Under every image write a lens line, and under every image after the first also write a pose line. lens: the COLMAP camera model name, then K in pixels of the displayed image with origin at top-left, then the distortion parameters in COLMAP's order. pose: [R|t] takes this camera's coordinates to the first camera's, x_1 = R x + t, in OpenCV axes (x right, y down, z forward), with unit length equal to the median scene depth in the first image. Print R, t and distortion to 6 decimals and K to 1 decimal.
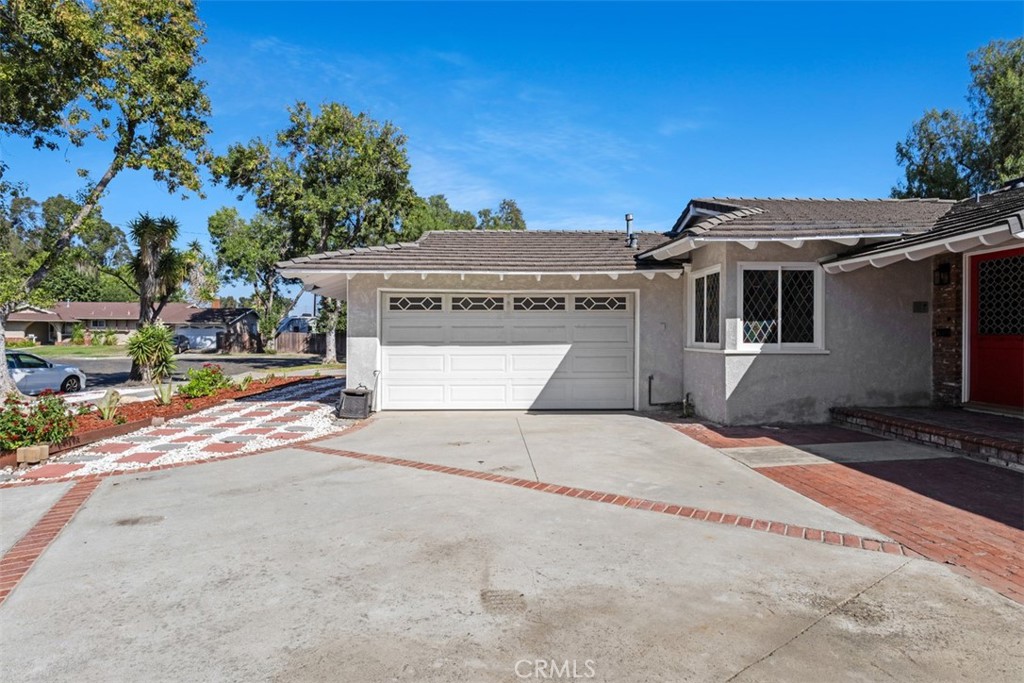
lens RADIAL K [[571.2, 0, 505.3], [0, 571.2, 339.8], [0, 0, 1]] dist [0.005539, 0.001336]
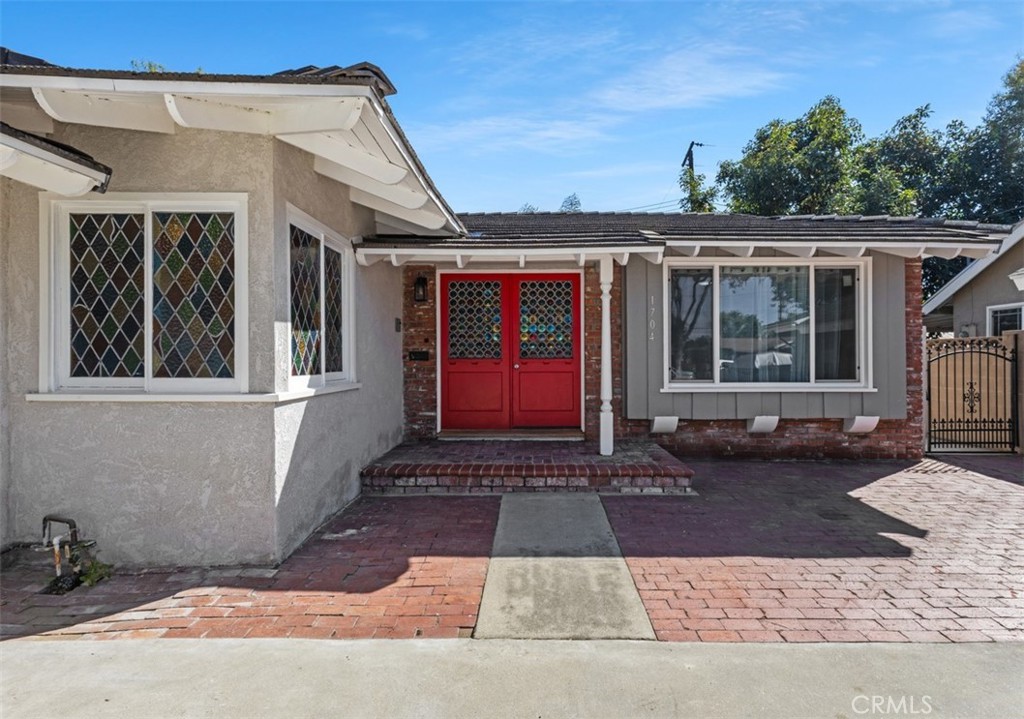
lens RADIAL K [[501.6, 0, 530.6], [0, 501.6, 357.0], [0, 0, 1]] dist [0.003389, 0.000006]
pose [[0.025551, 0.000545, 0.999673, 0.003076], [0.005694, 0.999984, -0.000691, -0.008992], [-0.999657, 0.005710, 0.025548, 0.789761]]
